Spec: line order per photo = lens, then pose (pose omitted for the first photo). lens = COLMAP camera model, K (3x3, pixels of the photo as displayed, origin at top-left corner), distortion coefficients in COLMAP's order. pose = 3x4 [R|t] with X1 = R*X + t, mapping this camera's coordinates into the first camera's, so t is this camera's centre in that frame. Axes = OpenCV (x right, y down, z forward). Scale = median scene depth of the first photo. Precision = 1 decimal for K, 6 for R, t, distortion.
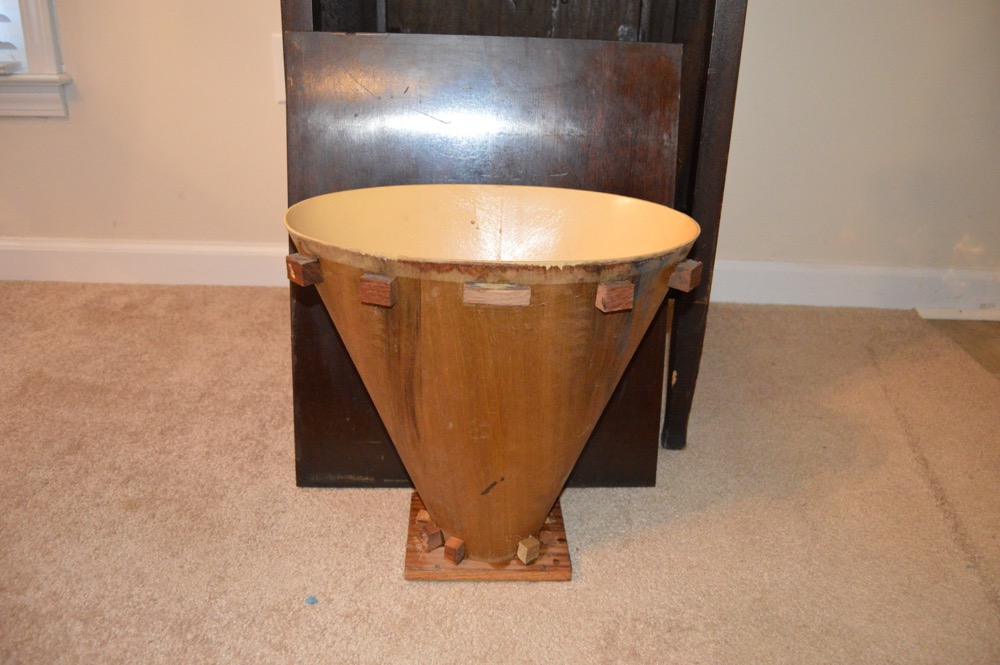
lens RADIAL K [[776.8, 0, 500.0], [0, 776.8, 332.5], [0, 0, 1]] dist [-0.091817, 0.039969]
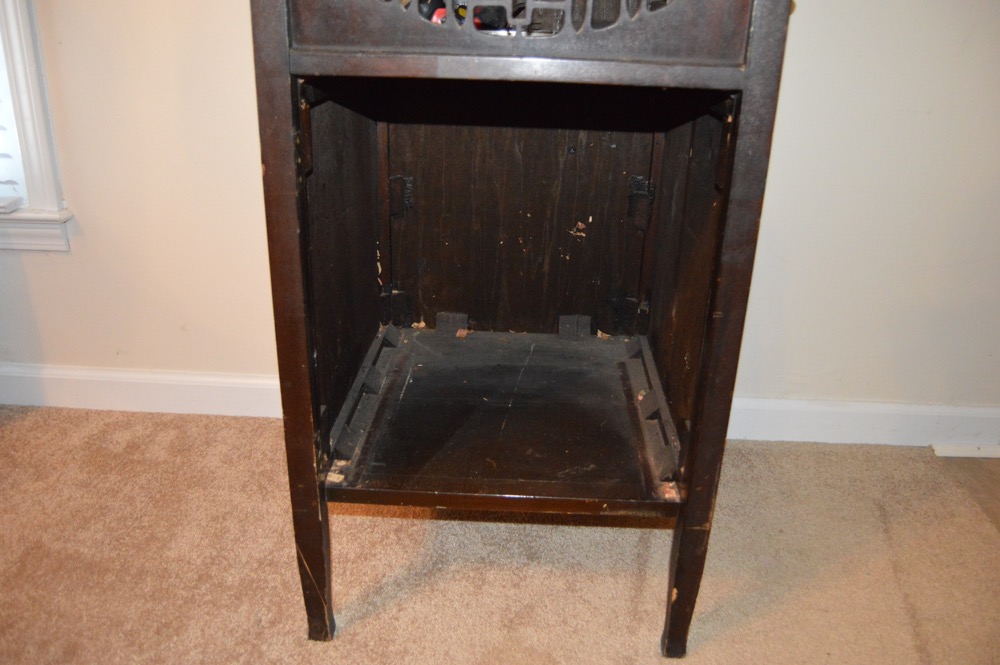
lens RADIAL K [[776.8, 0, 500.0], [0, 776.8, 332.5], [0, 0, 1]] dist [-0.091817, 0.039969]
pose [[0.999664, 0.009516, -0.024128, 0.024065], [-0.009384, 0.999941, 0.005553, -0.268309], [0.024180, -0.005324, 0.999693, 0.026322]]
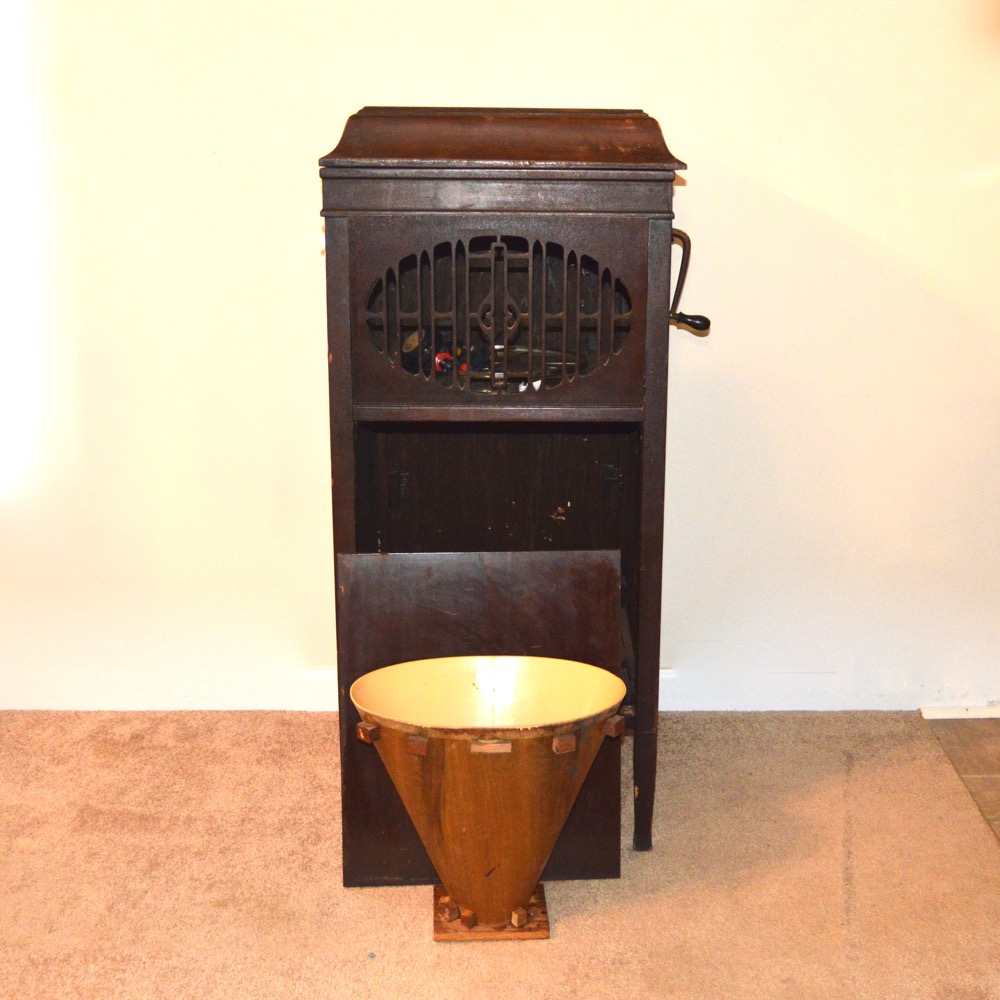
lens RADIAL K [[1468.2, 0, 560.9], [0, 1468.2, 478.9], [0, 0, 1]] dist [-0.082652, 0.015267]
pose [[0.998984, -0.028877, 0.034596, 0.033719], [0.033766, 0.988064, -0.150296, -0.088291], [-0.029843, 0.151311, 0.988036, -1.383704]]
